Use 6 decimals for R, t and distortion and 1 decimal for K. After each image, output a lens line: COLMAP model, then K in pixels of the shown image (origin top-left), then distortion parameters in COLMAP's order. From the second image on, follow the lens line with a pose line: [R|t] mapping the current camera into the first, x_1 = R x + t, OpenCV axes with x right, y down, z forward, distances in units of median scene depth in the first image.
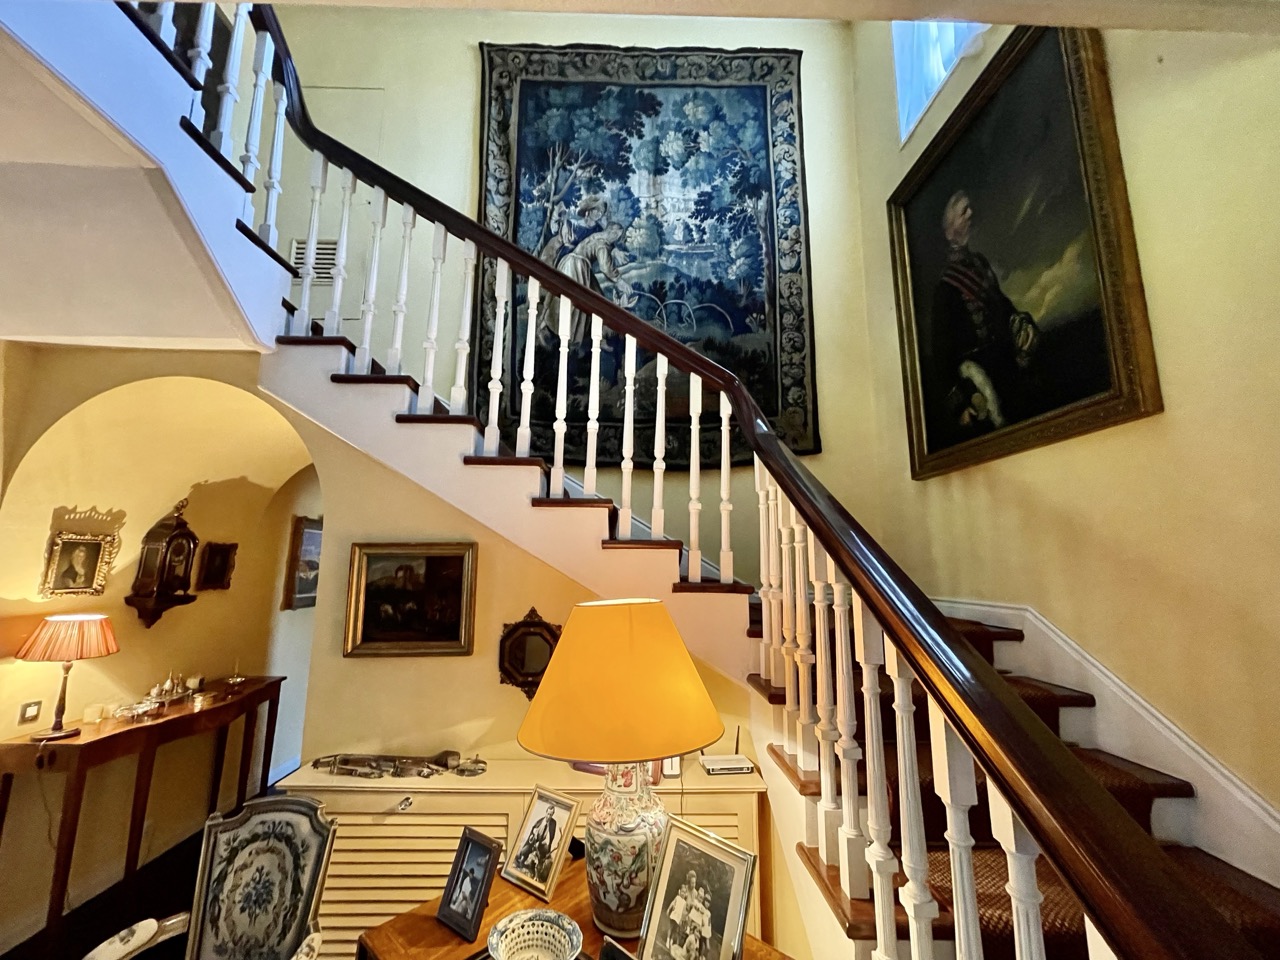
lens RADIAL K [[516.0, 0, 636.3], [0, 516.0, 489.3], [0, 0, 1]] dist [0.001651, -0.001184]
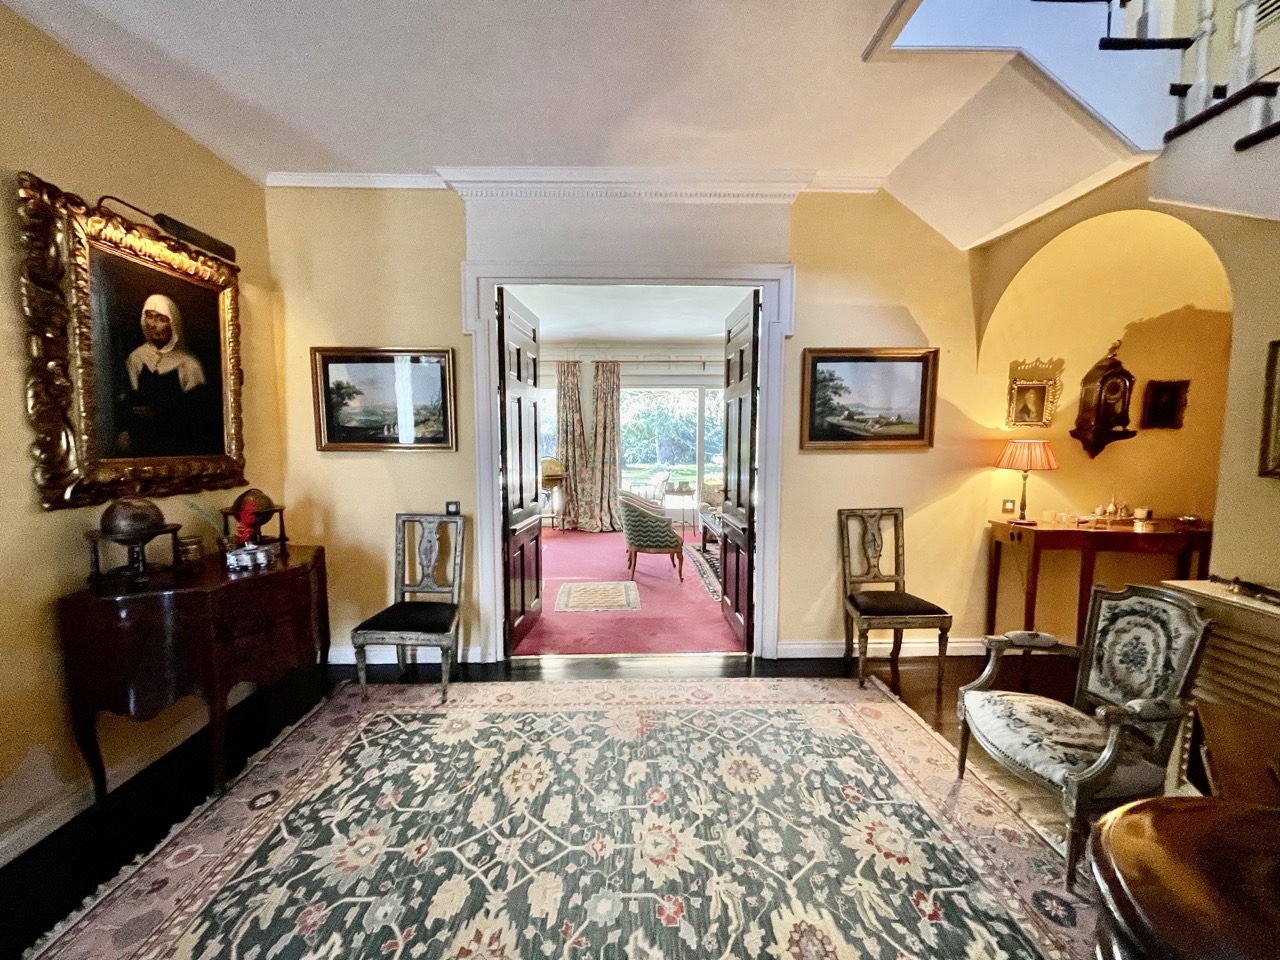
lens RADIAL K [[516.0, 0, 631.2], [0, 516.0, 484.1], [0, 0, 1]] dist [0.001651, -0.001184]
pose [[0.010775, 0.076284, -0.997028, 0.246608], [0.156578, 0.984657, 0.077029, 0.094953], [0.987607, -0.156943, -0.001335, -0.030266]]
